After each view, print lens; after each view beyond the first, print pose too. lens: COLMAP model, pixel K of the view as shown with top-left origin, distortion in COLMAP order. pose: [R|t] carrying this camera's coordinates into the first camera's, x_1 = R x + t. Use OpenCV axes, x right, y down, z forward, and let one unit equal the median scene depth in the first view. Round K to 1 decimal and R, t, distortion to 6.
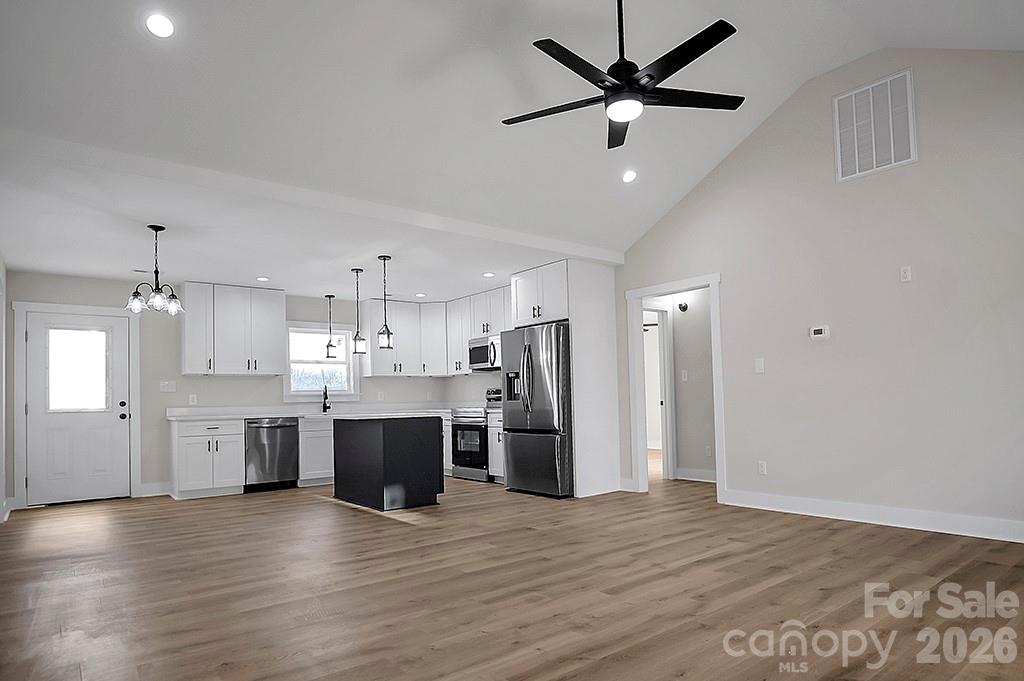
lens RADIAL K [[594.0, 0, 512.8], [0, 594.0, 402.4], [0, 0, 1]] dist [-0.000316, 0.000268]
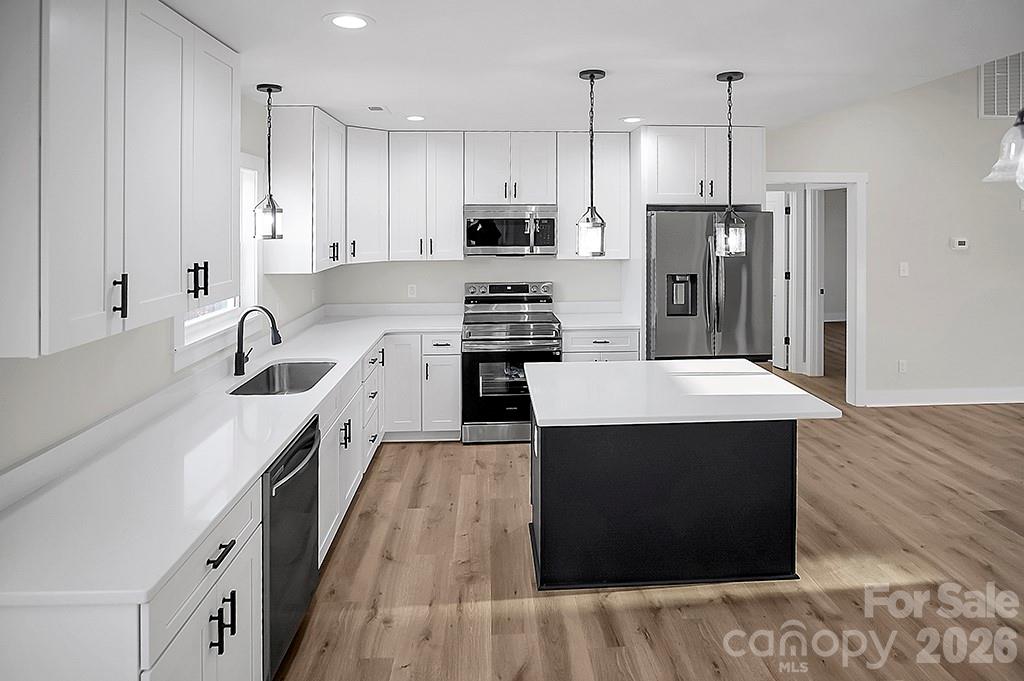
lens RADIAL K [[586.0, 0, 515.4], [0, 586.0, 224.4], [0, 0, 1]] dist [-0.022006, 0.000872]
pose [[0.580912, 0.012277, 0.813874, -0.597450], [-0.005167, 0.999922, -0.011396, -0.090744], [-0.813950, 0.002415, 0.580930, 0.705814]]
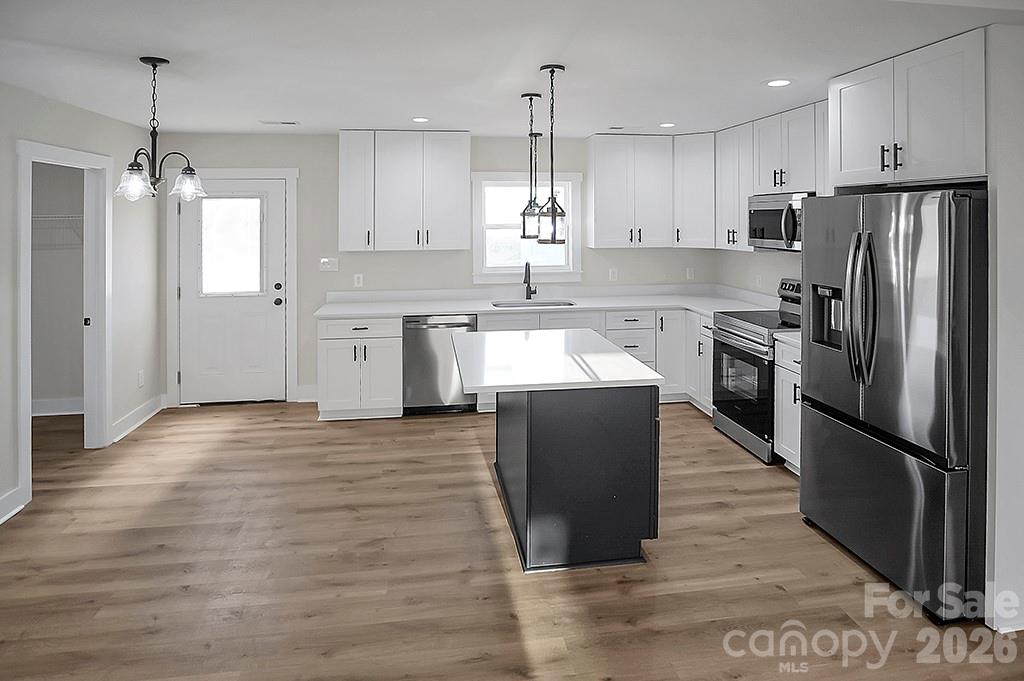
lens RADIAL K [[586.0, 0, 515.4], [0, 586.0, 224.4], [0, 0, 1]] dist [-0.022006, 0.000872]
pose [[0.871769, 0.024075, -0.489325, 0.008558], [-0.017353, 0.999683, 0.018269, -0.095366], [0.489609, -0.007435, 0.871910, 0.439687]]
